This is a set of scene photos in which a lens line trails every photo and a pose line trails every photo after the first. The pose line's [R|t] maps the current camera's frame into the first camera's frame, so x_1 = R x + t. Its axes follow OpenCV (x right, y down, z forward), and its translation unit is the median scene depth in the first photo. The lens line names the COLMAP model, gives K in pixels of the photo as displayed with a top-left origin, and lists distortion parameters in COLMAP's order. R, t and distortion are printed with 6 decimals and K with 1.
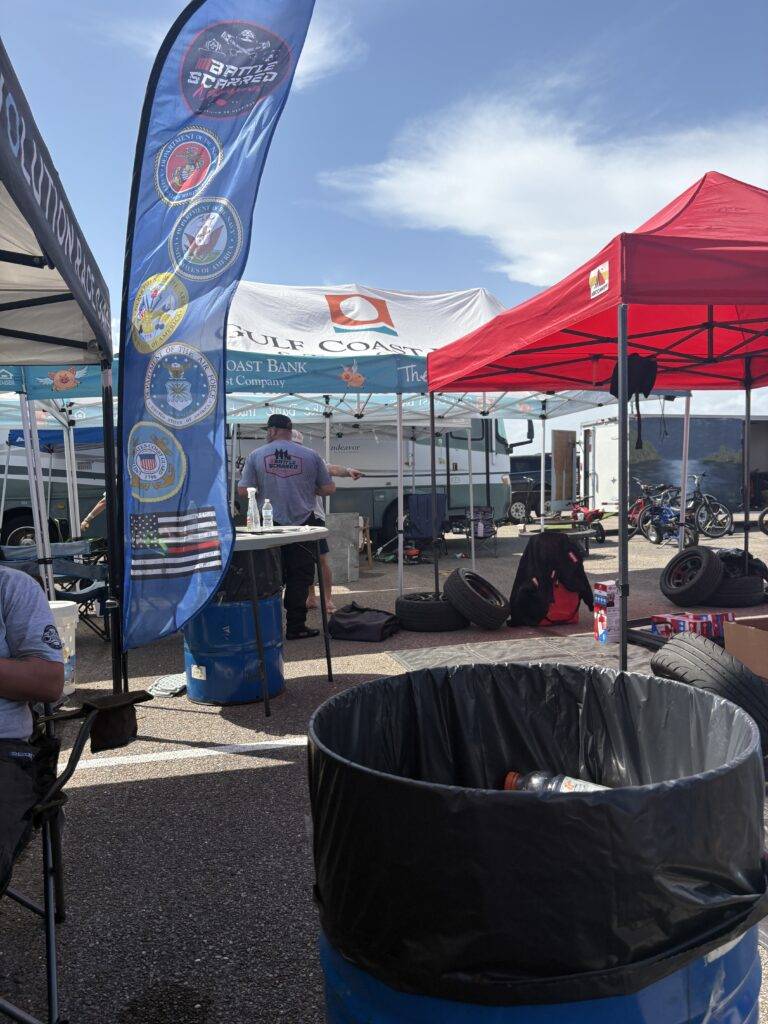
lens RADIAL K [[776.0, 0, 384.0], [0, 776.0, 512.0], [0, 0, 1]] dist [0.005360, 0.001946]
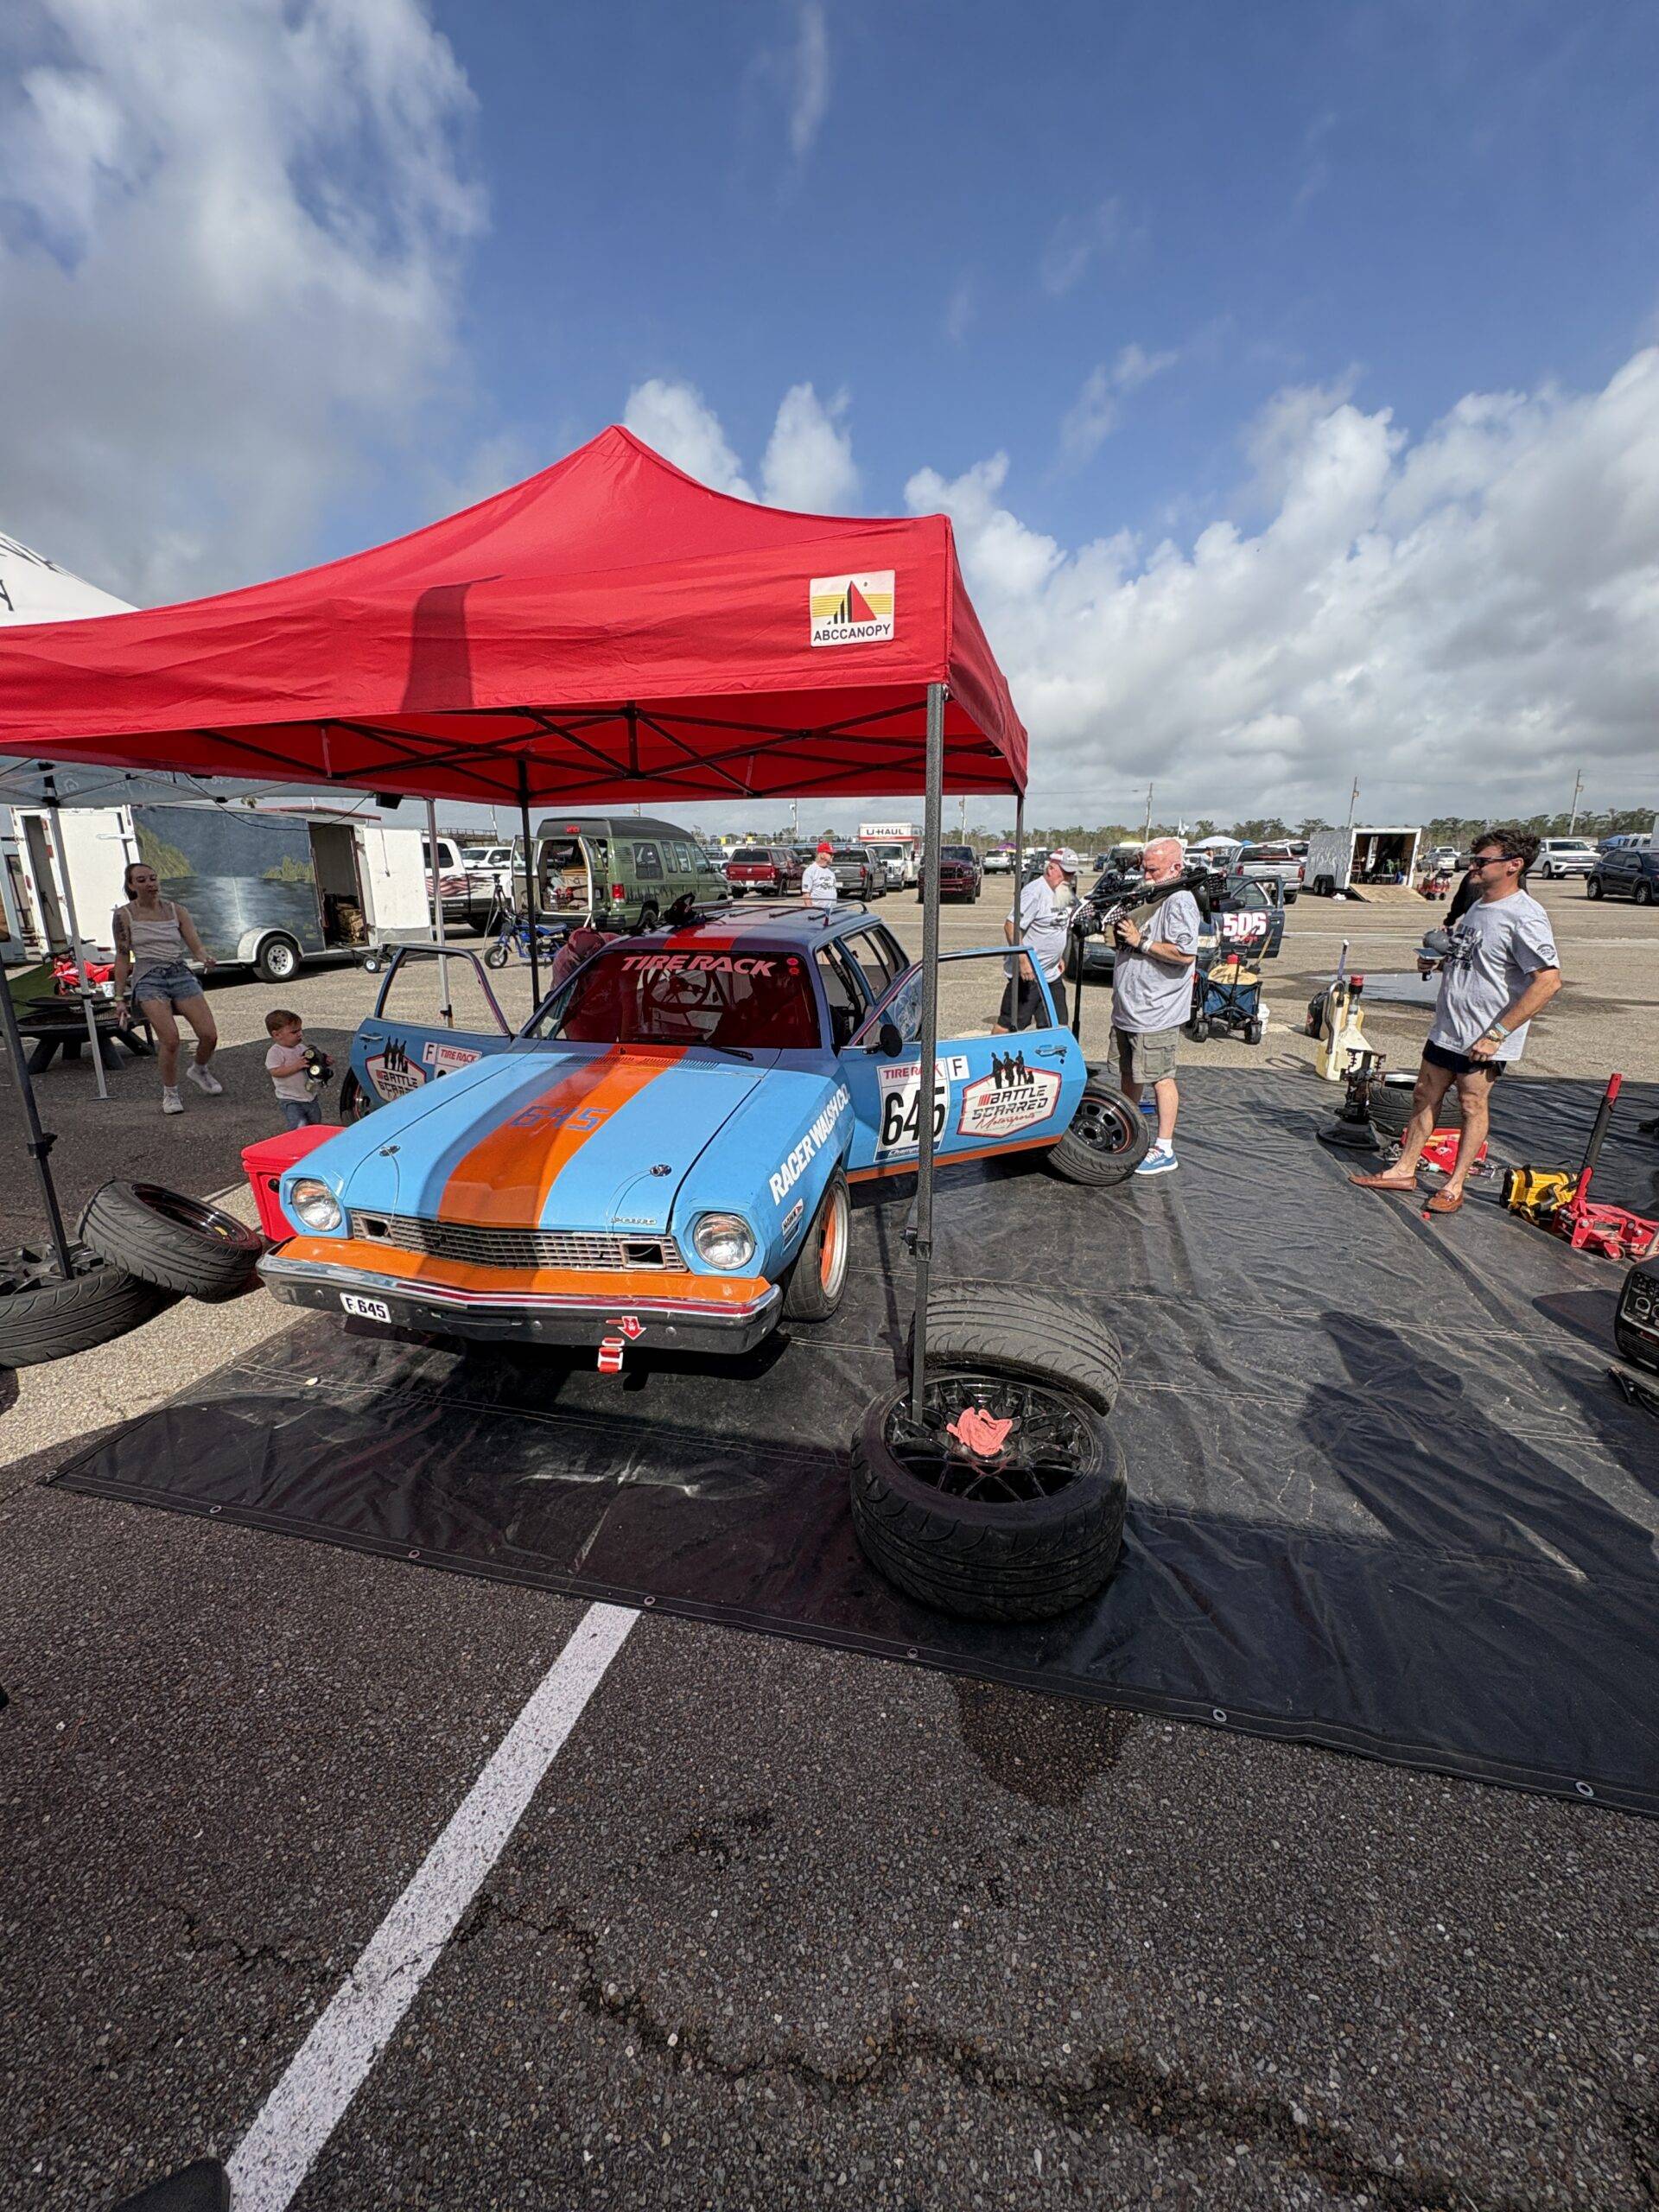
lens RADIAL K [[874.3, 0, 829.5], [0, 874.3, 1106.0], [0, 0, 1]] dist [0.000520, 0.000041]
pose [[0.471725, -0.198916, 0.859016, -0.083894], [0.015274, 0.975919, 0.217598, -0.045628], [-0.881614, -0.089526, 0.463403, 0.272605]]
